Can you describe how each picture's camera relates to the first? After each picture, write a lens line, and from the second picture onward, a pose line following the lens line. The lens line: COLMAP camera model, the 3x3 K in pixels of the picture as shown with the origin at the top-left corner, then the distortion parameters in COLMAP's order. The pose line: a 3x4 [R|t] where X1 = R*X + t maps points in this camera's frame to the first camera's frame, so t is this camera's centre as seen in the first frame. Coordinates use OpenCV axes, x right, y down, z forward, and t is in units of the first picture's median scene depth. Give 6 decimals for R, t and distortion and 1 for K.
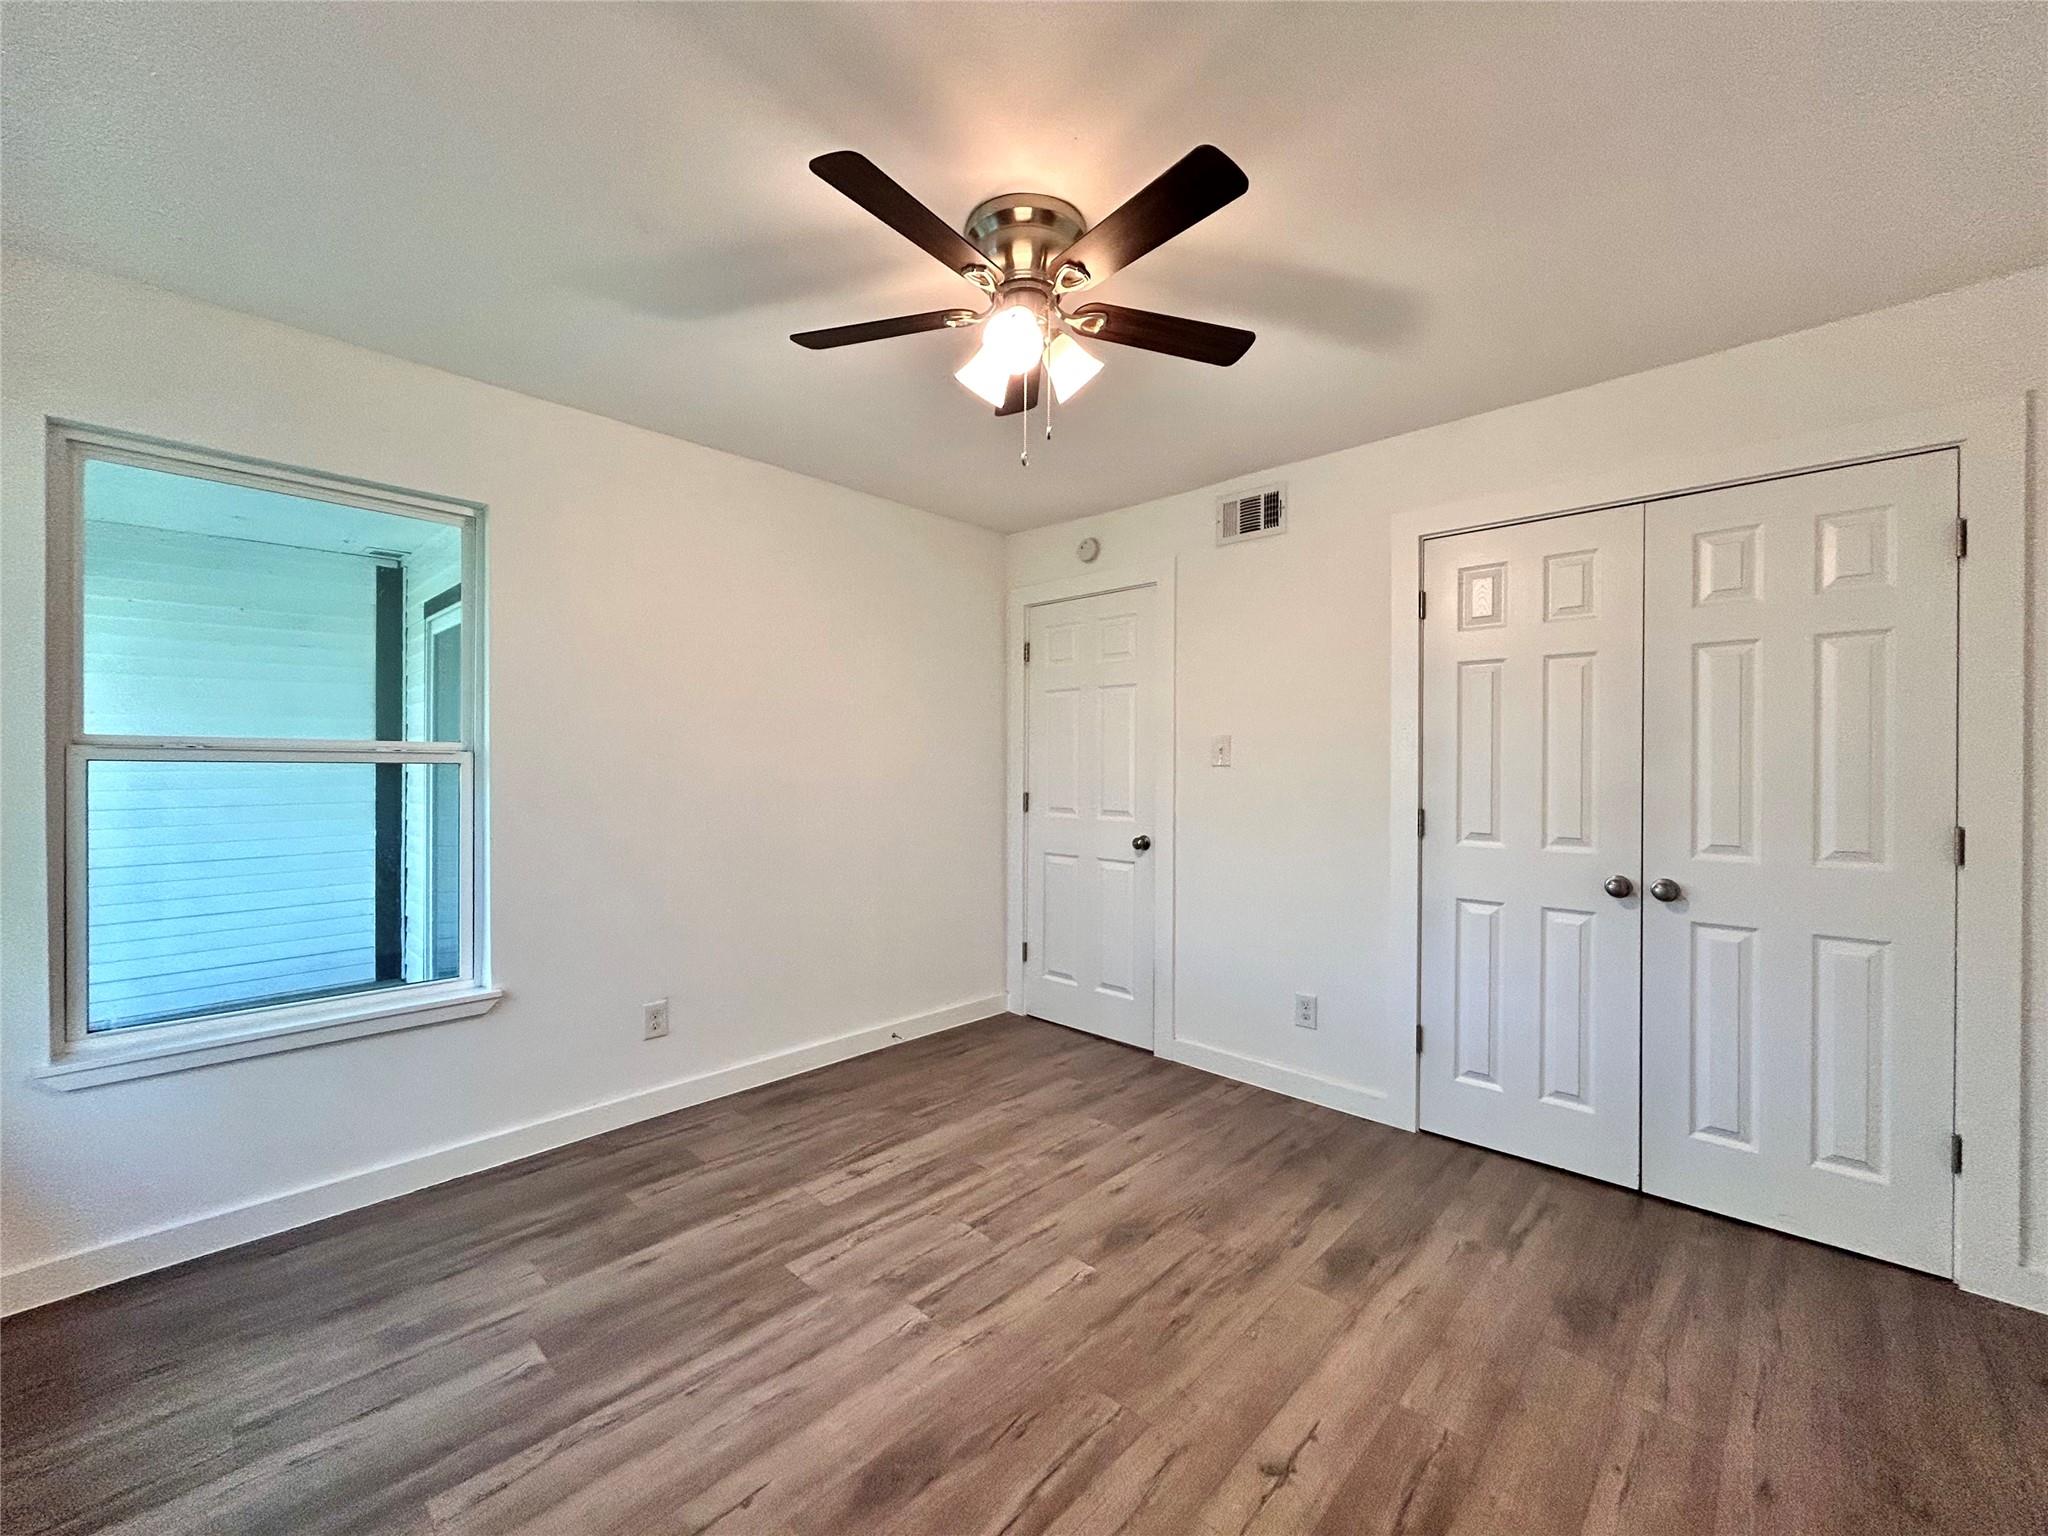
lens RADIAL K [[828.4, 0, 1024.0], [0, 828.4, 768.0], [0, 0, 1]] dist [-0.001918, -0.000270]
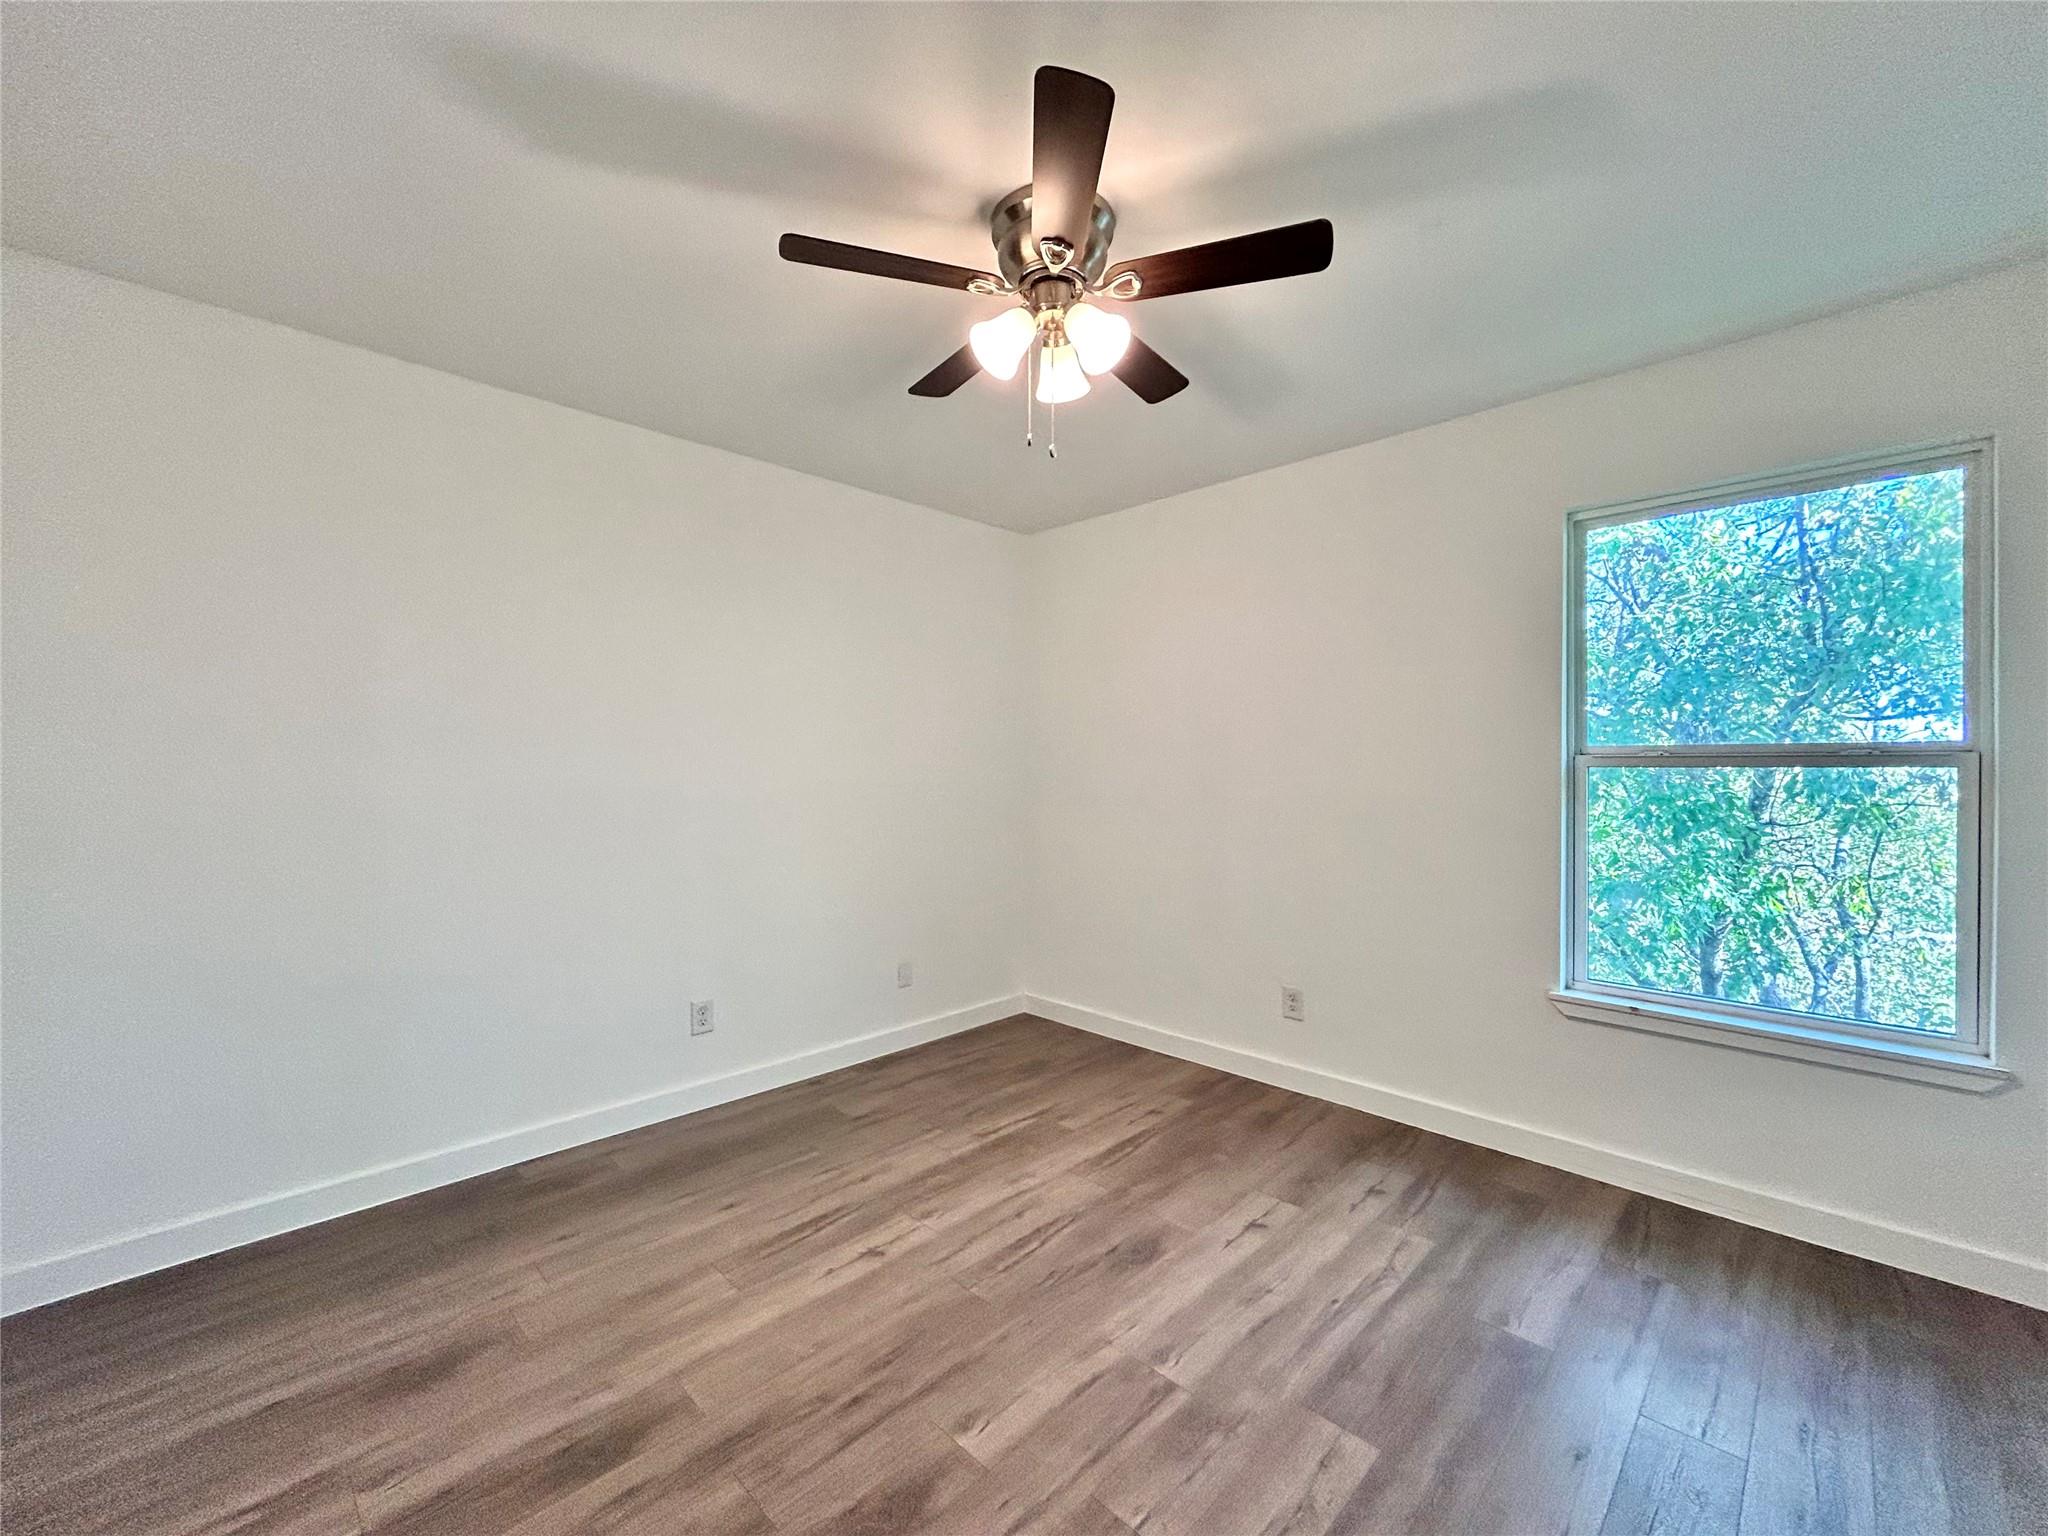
lens RADIAL K [[828.4, 0, 1024.0], [0, 828.4, 768.0], [0, 0, 1]] dist [-0.001918, -0.000270]
pose [[-0.999684, -0.004115, 0.024815, 0.009864], [-0.003946, 0.999969, 0.006852, -0.004592], [-0.024842, 0.006751, -0.999669, 1.975763]]
